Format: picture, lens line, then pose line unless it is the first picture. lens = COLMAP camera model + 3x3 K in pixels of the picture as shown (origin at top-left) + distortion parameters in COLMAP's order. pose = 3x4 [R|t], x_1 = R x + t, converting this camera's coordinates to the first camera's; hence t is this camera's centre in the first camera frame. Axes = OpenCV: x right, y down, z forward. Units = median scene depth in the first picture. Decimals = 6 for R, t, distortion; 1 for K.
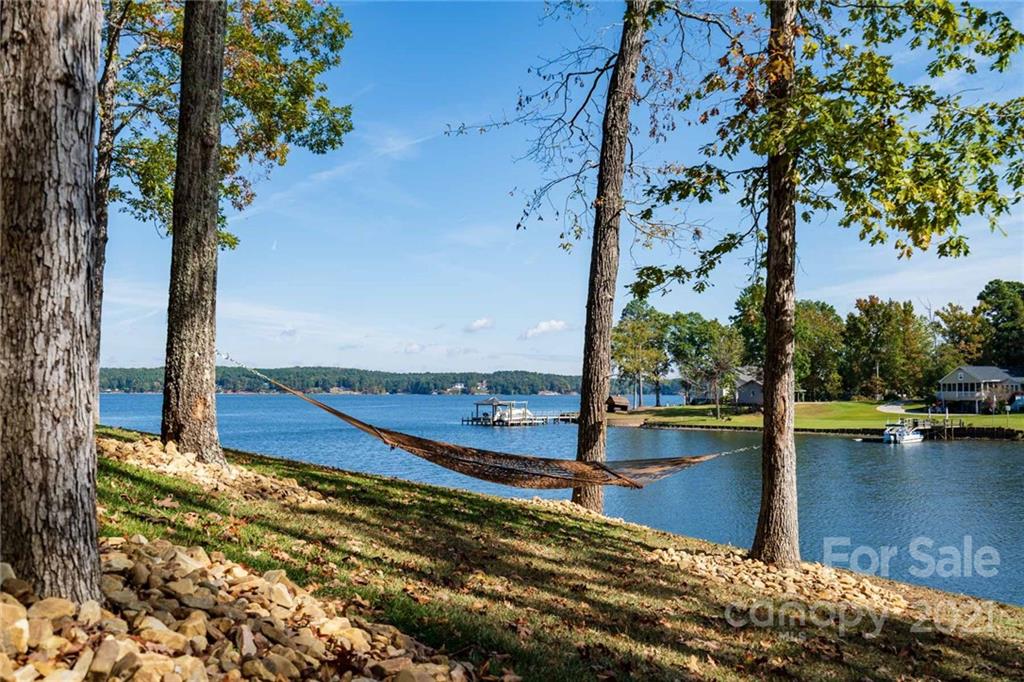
lens RADIAL K [[986.8, 0, 507.3], [0, 986.8, 345.3], [0, 0, 1]] dist [-0.021905, 0.000000]
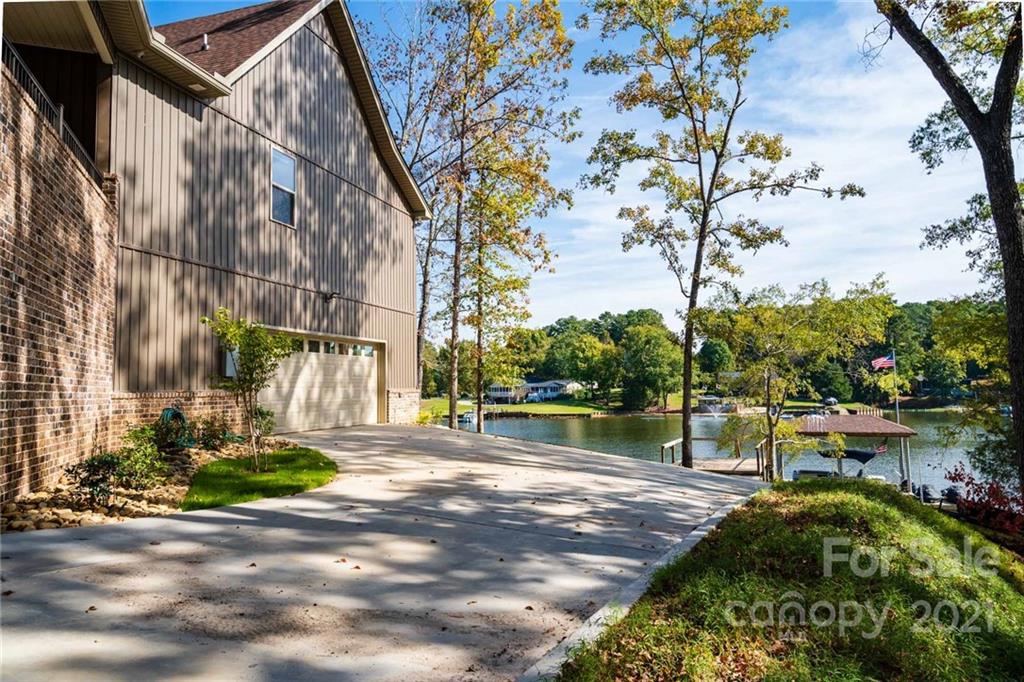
lens RADIAL K [[703.3, 0, 519.5], [0, 703.3, 322.0], [0, 0, 1]] dist [-0.019115, -0.000046]
pose [[0.895298, 0.020983, 0.444974, -0.075372], [0.000789, 0.998814, -0.048687, -0.016438], [-0.445468, 0.043940, 0.894219, -0.154200]]
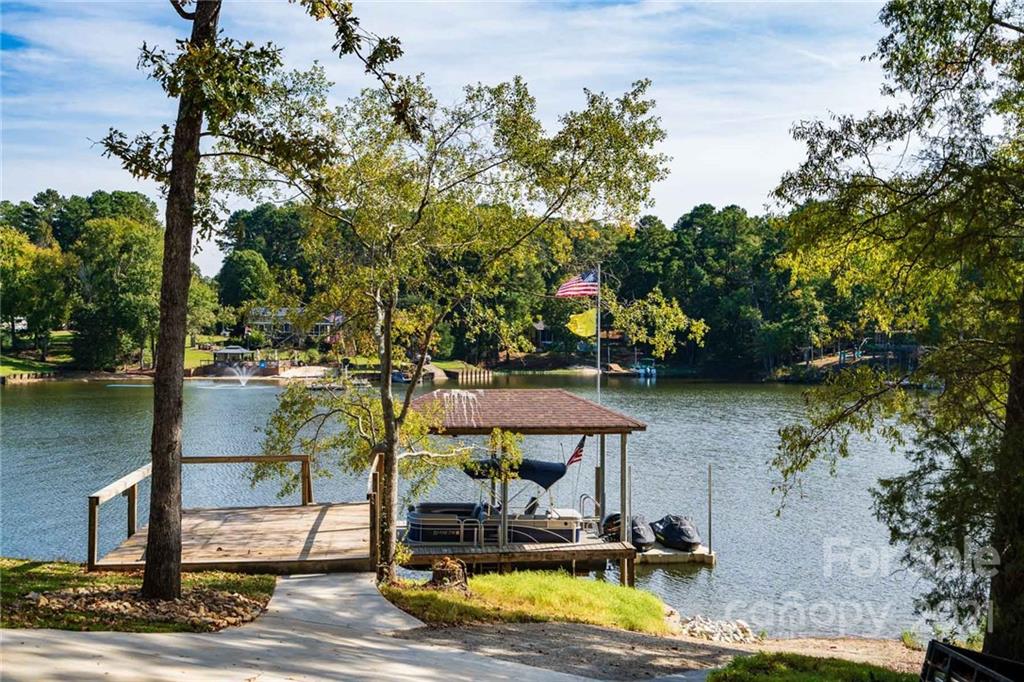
lens RADIAL K [[1101.4, 0, 516.3], [0, 1101.4, 344.0], [0, 0, 1]] dist [0.009671, 0.000000]
pose [[0.560005, -0.012458, 0.828396, -0.005407], [-0.041373, 0.998219, 0.042981, -0.010474], [-0.827456, -0.058343, 0.558492, -0.073300]]
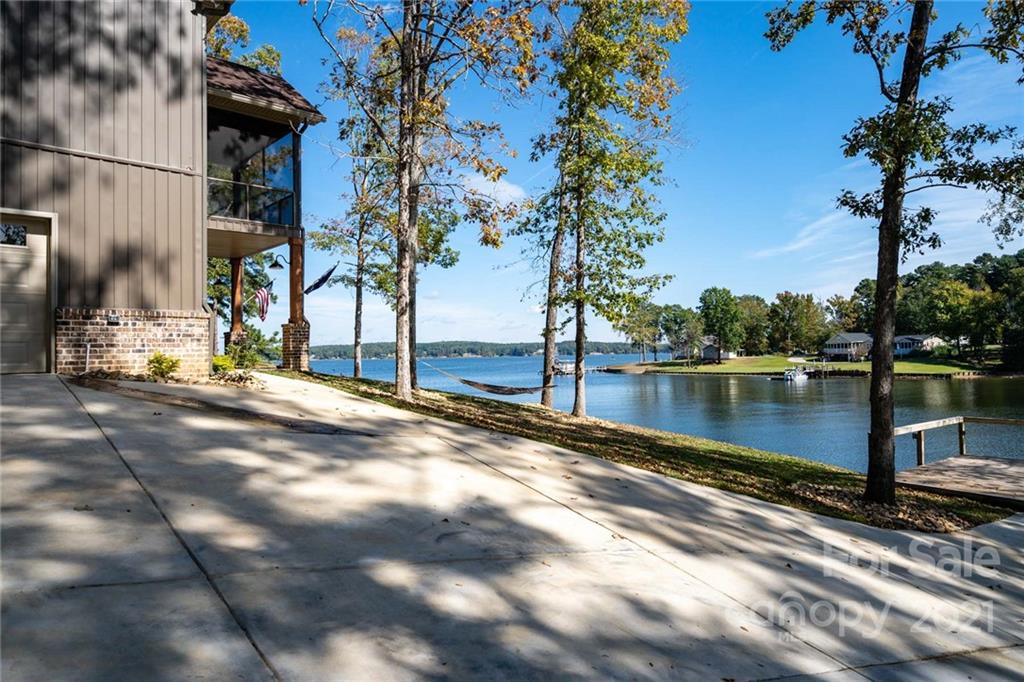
lens RADIAL K [[621.4, 0, 518.7], [0, 621.4, 338.6], [0, 0, 1]] dist [-0.009967, -0.001524]
pose [[0.995674, -0.024285, -0.089686, 0.017525], [0.026421, 0.999393, 0.022701, -0.006761], [0.089081, -0.024973, 0.995711, -0.076699]]
